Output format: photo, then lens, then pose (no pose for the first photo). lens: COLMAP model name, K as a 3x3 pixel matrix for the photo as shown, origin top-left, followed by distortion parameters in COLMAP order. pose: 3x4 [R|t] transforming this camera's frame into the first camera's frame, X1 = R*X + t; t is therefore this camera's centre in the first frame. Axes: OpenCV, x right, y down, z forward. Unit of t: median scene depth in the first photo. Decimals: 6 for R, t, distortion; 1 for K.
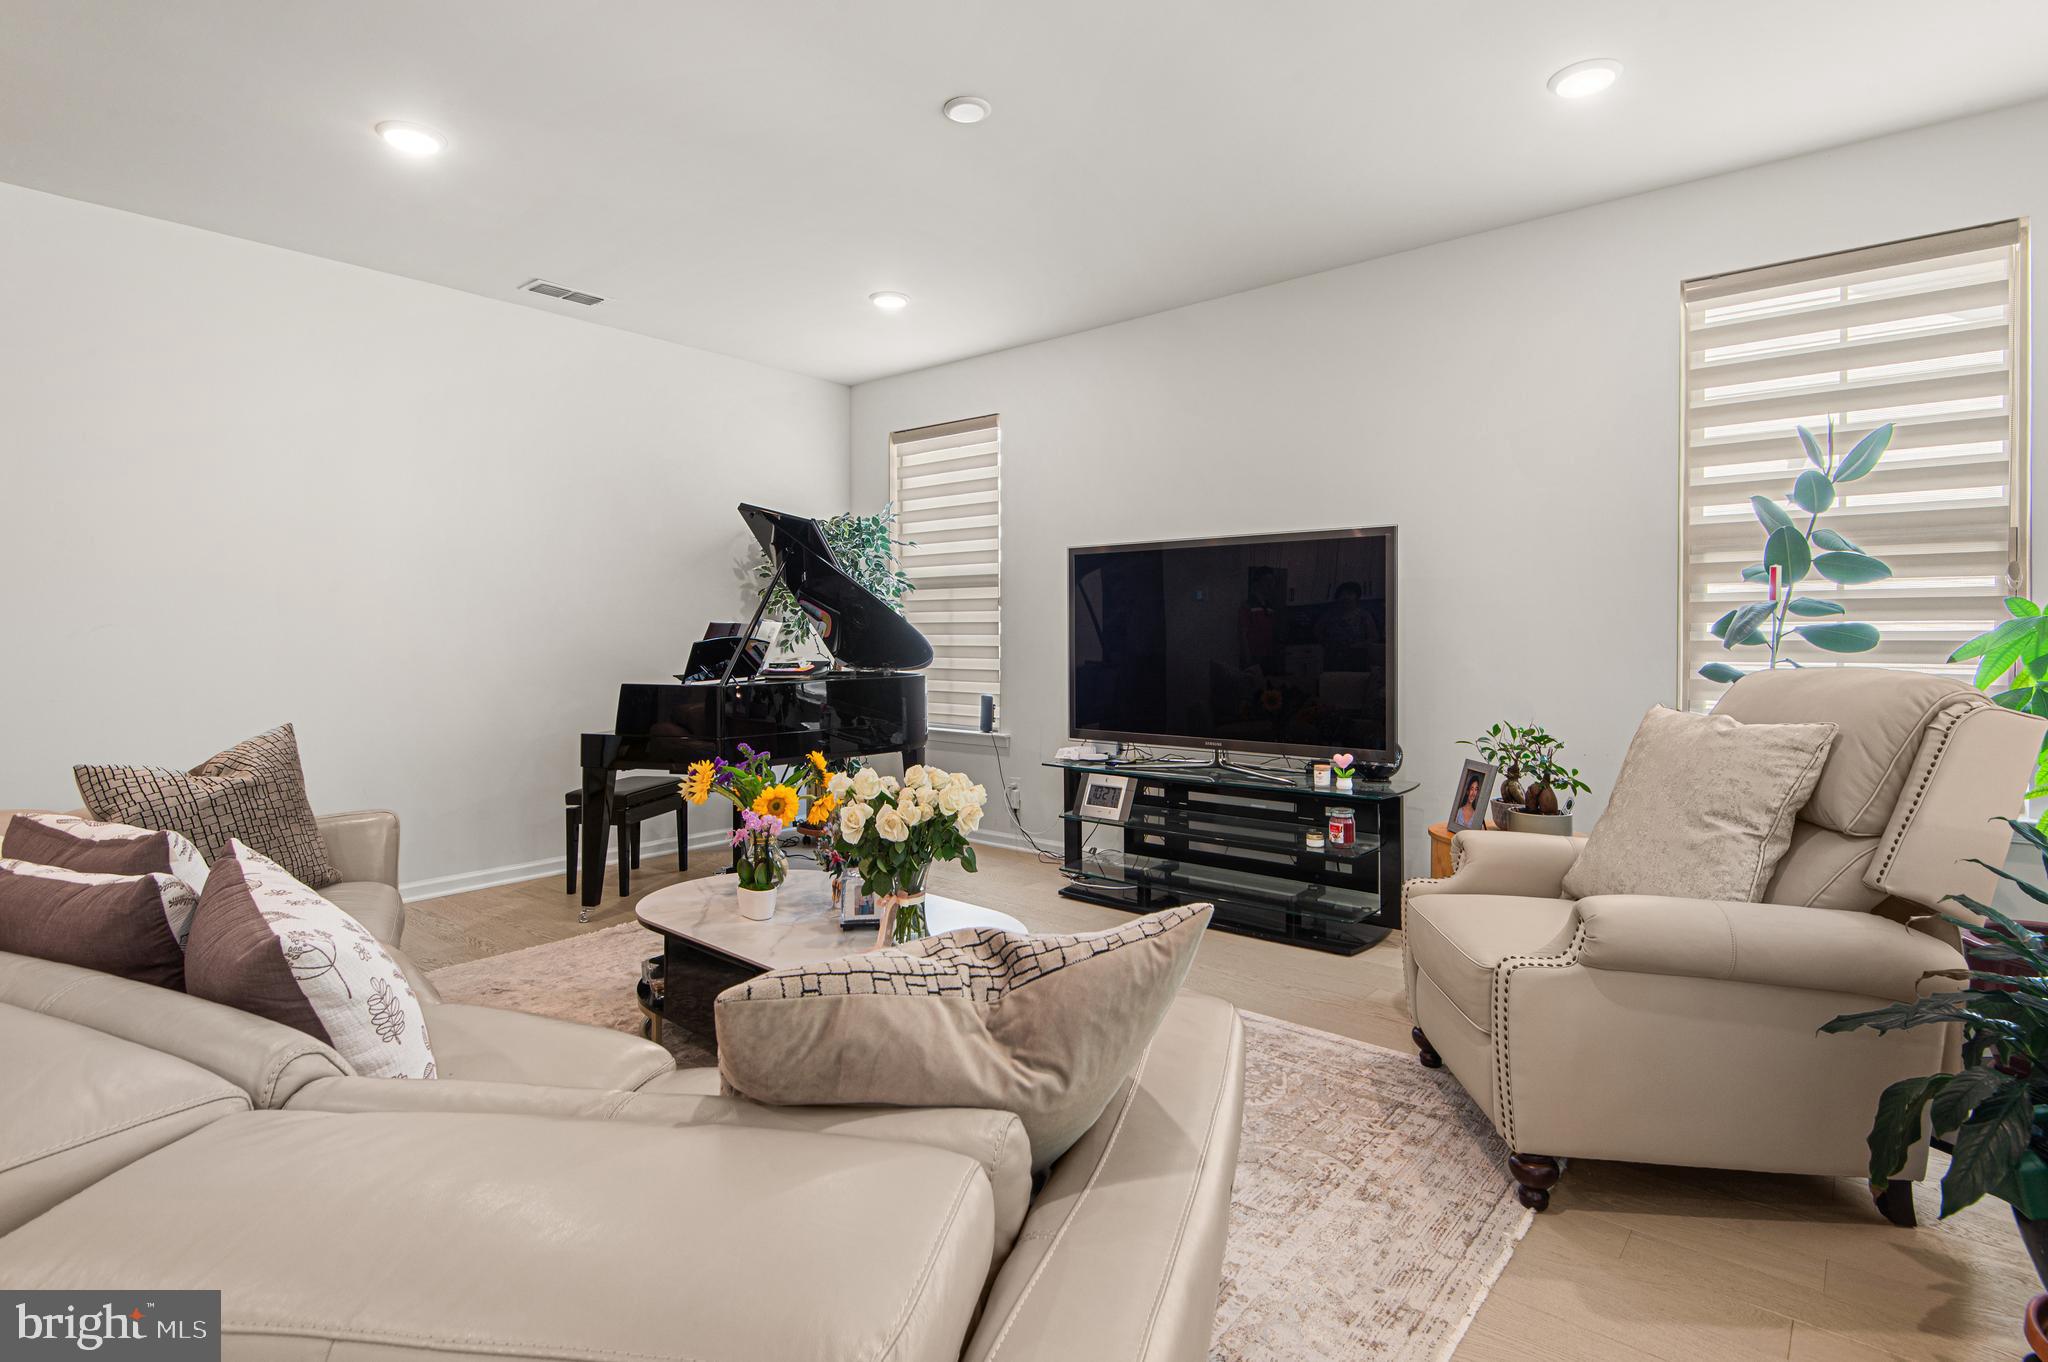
lens RADIAL K [[1012.8, 0, 1023.2], [0, 1012.8, 639.3], [0, 0, 1]] dist [0.001020, -0.015719]
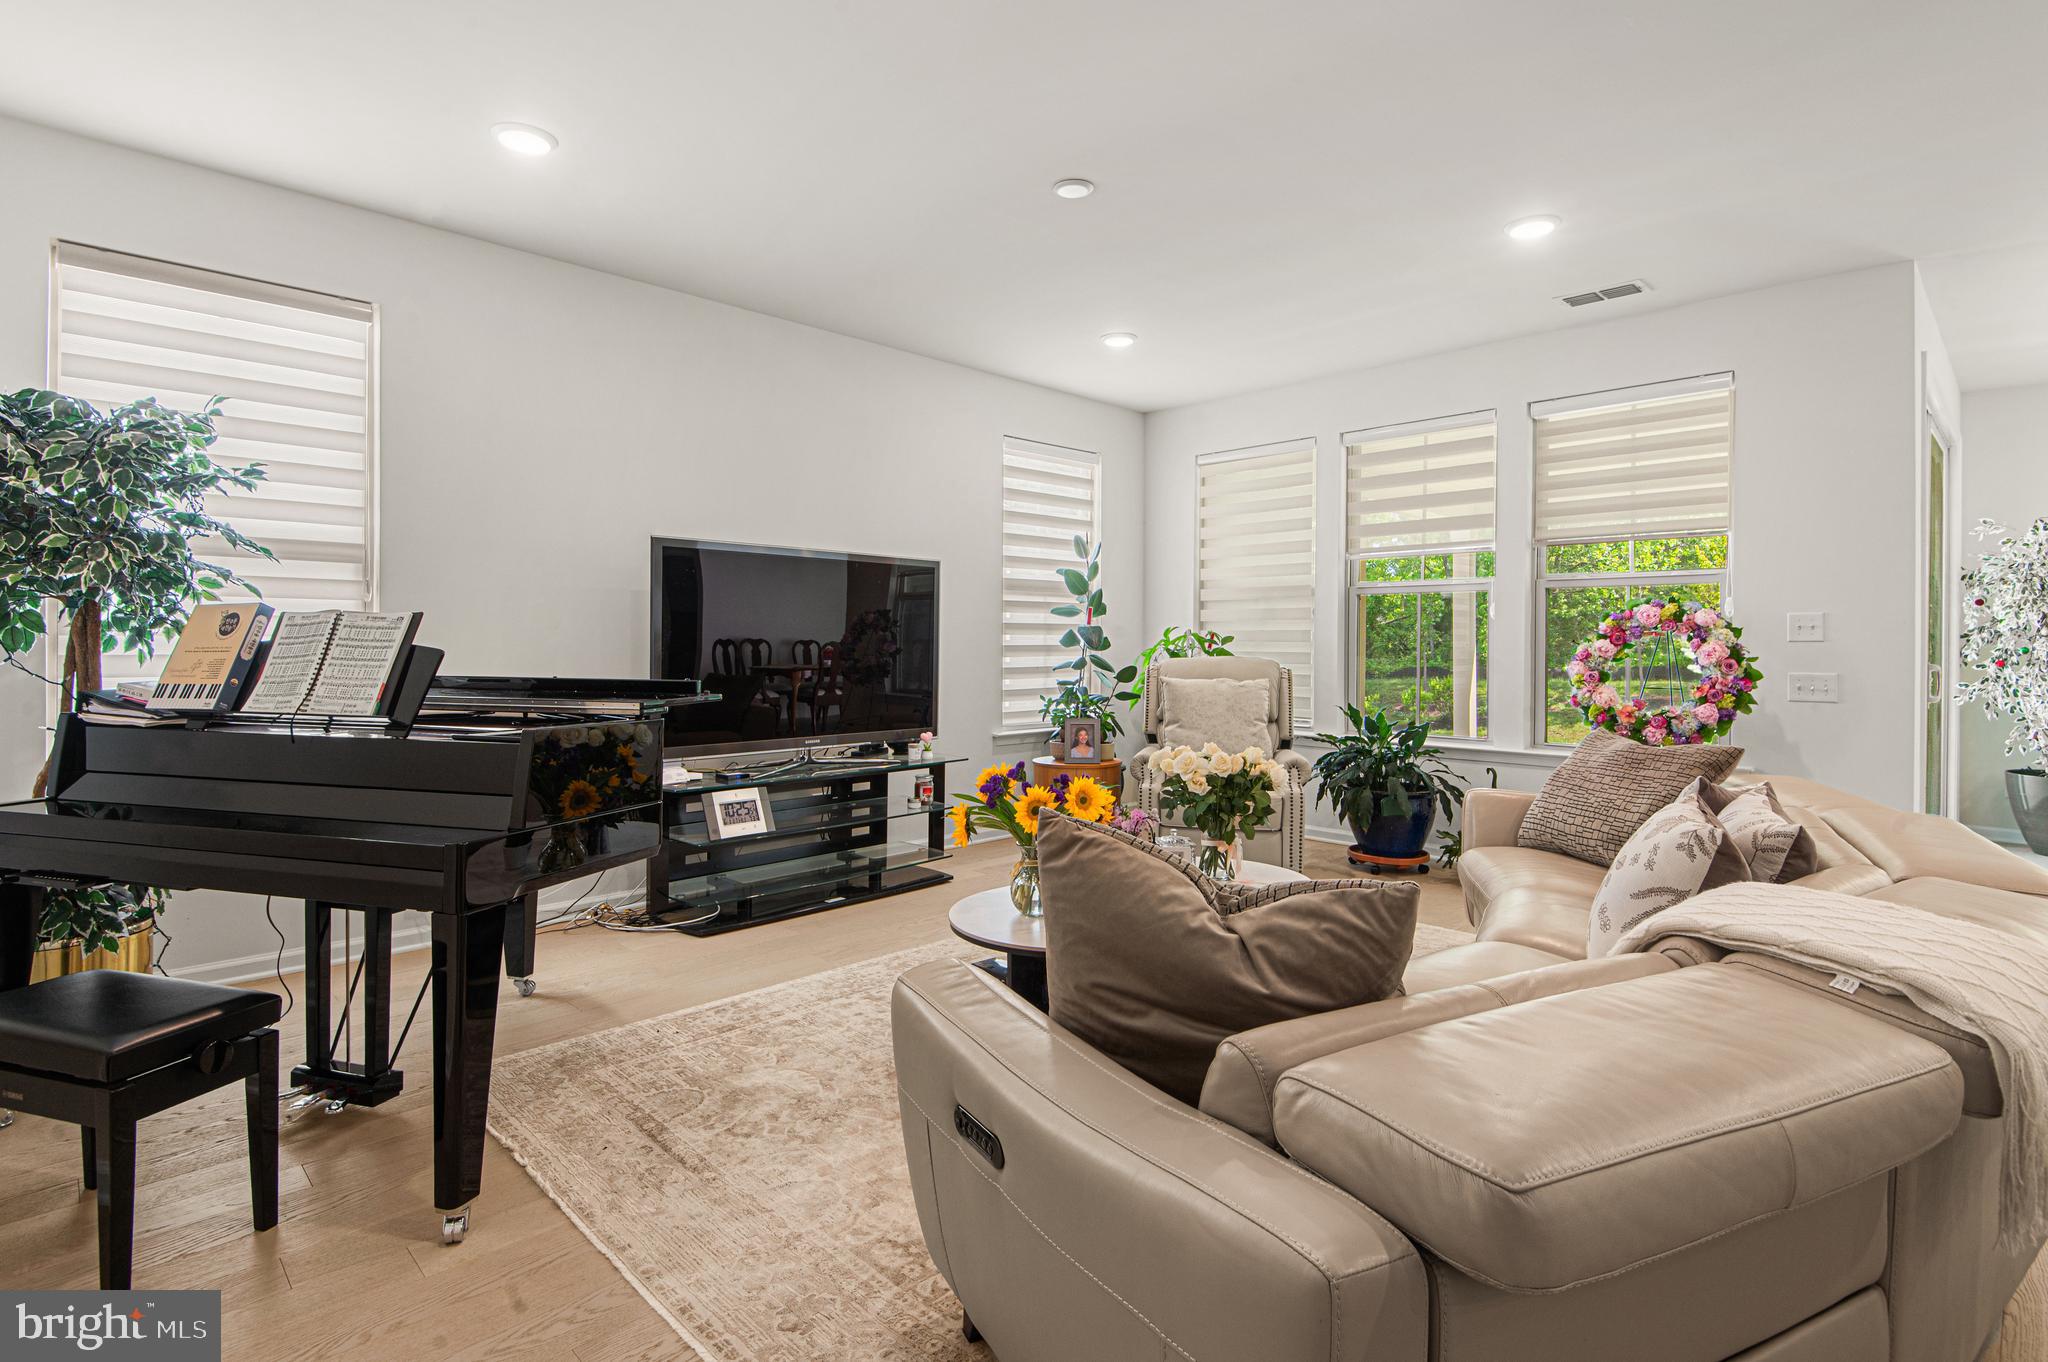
lens RADIAL K [[1003.0, 0, 995.4], [0, 1003.0, 652.9], [0, 0, 1]] dist [-0.000691, -0.000287]
pose [[0.099870, -0.006482, 0.994979, -1.122048], [0.001379, 0.999979, 0.006376, 0.003975], [-0.995000, 0.000735, 0.099877, 0.931321]]
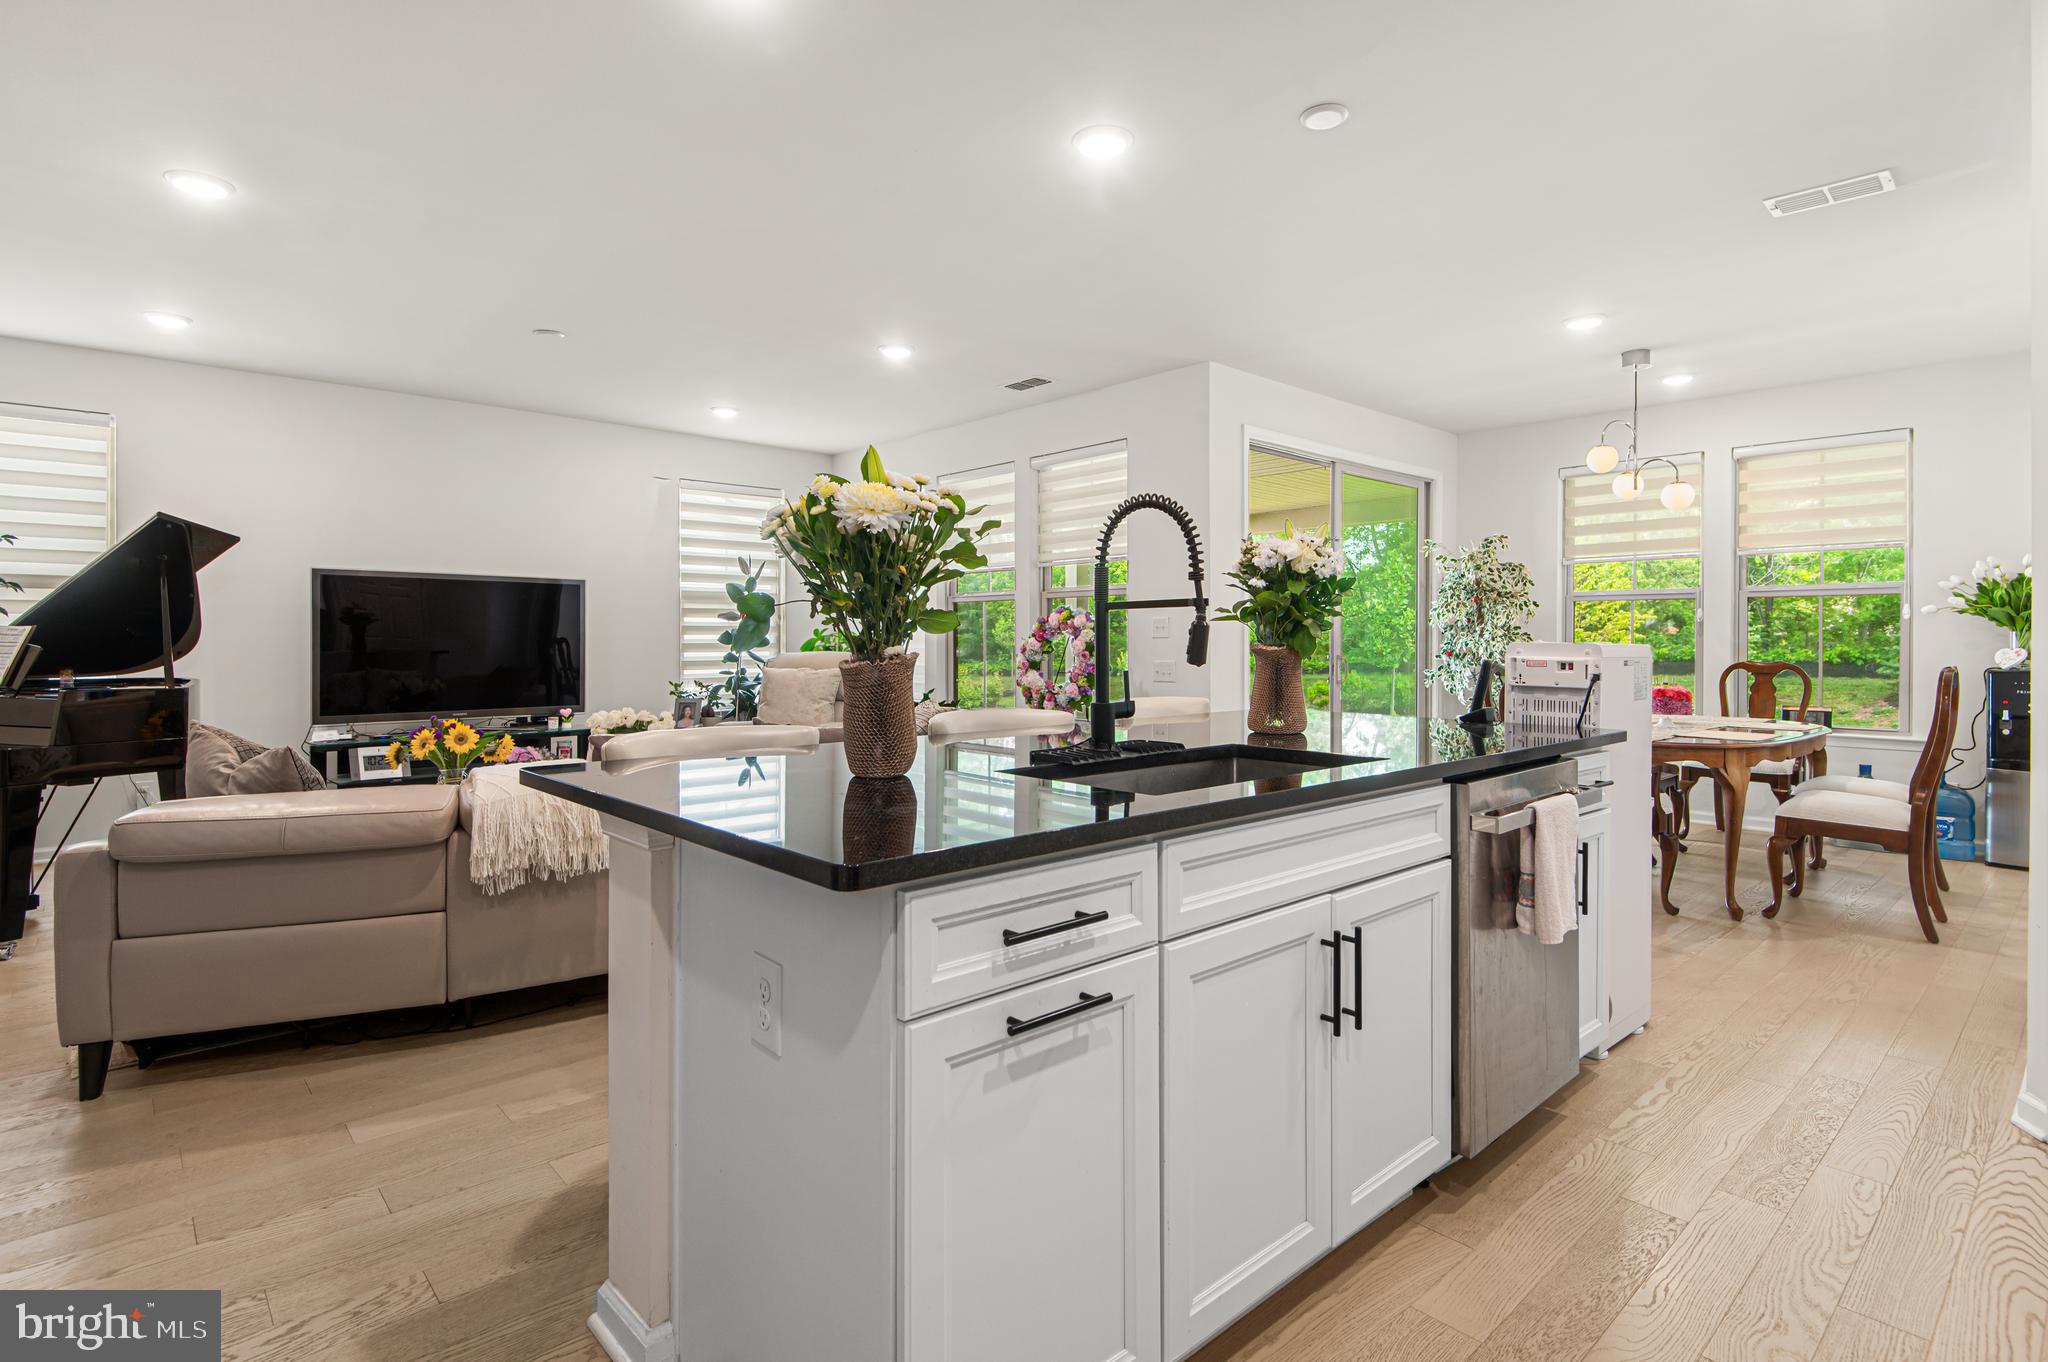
lens RADIAL K [[1012.8, 0, 1023.2], [0, 1012.8, 639.3], [0, 0, 1]] dist [0.001020, -0.015719]
pose [[0.115379, 0.003329, 0.993316, -1.552630], [0.005997, 0.999974, -0.004048, 0.007719], [-0.993303, 0.006424, 0.115356, 0.027919]]
